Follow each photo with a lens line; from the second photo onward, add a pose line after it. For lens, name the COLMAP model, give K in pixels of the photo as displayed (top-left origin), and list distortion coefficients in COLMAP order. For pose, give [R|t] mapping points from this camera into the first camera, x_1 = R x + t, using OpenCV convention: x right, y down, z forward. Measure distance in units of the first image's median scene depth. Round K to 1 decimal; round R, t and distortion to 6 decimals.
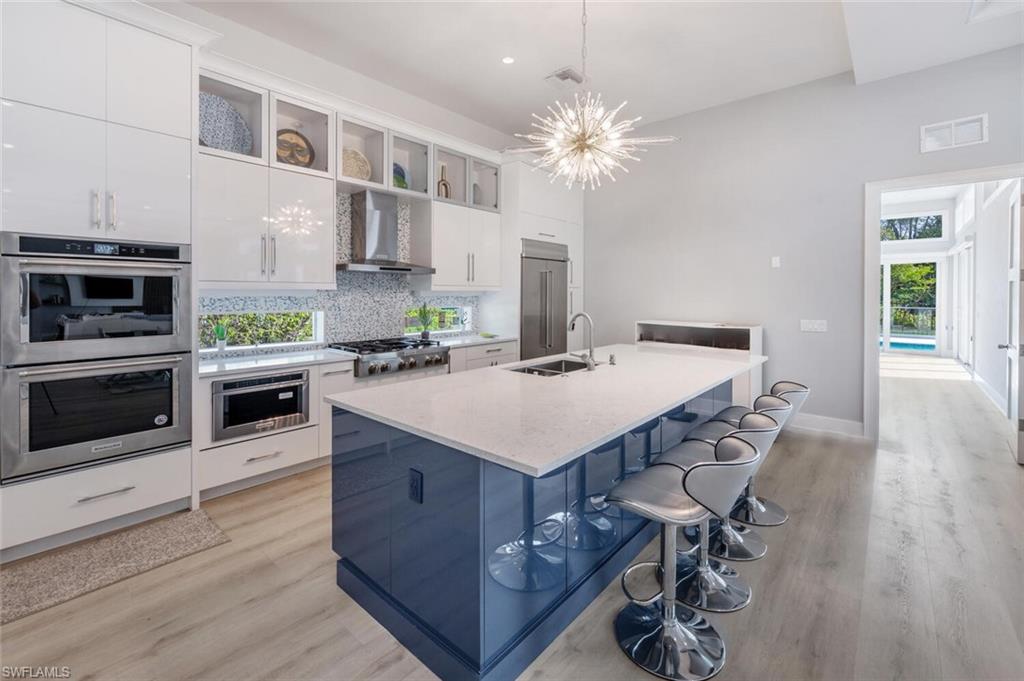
lens RADIAL K [[412.3, 0, 514.2], [0, 412.3, 288.9], [0, 0, 1]] dist [0.001457, 0.000342]
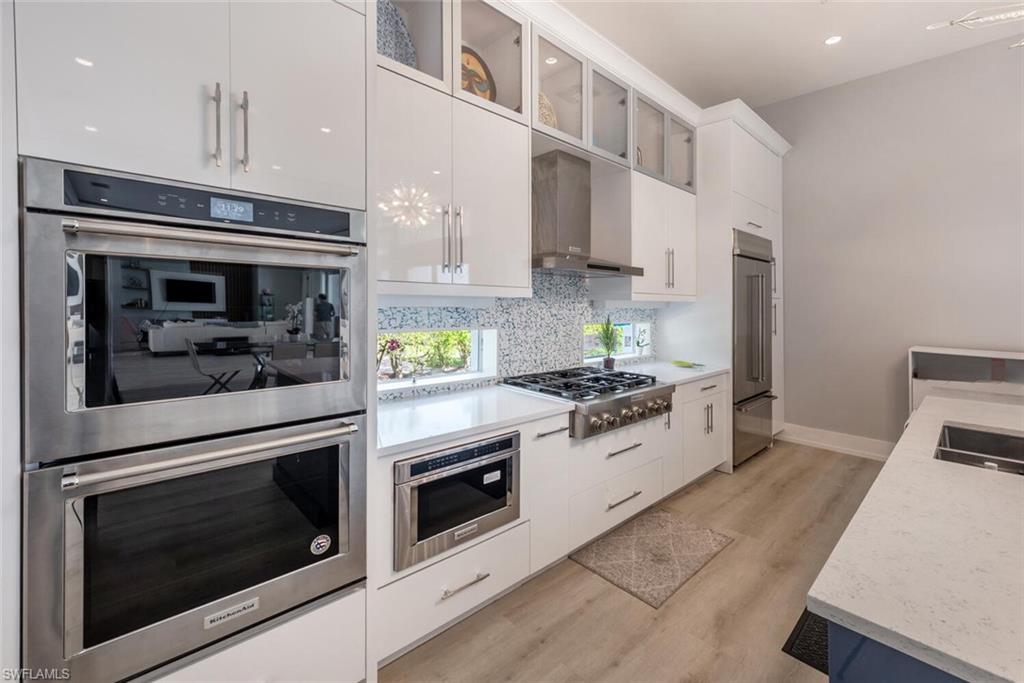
lens RADIAL K [[413.0, 0, 513.4], [0, 413.0, 302.4], [0, 0, 1]] dist [-0.000541, -0.000078]
pose [[0.994875, 0.015097, -0.099981, -0.396870], [-0.013901, 0.999823, 0.012645, 0.001509], [0.100154, -0.011191, 0.994909, 0.358184]]
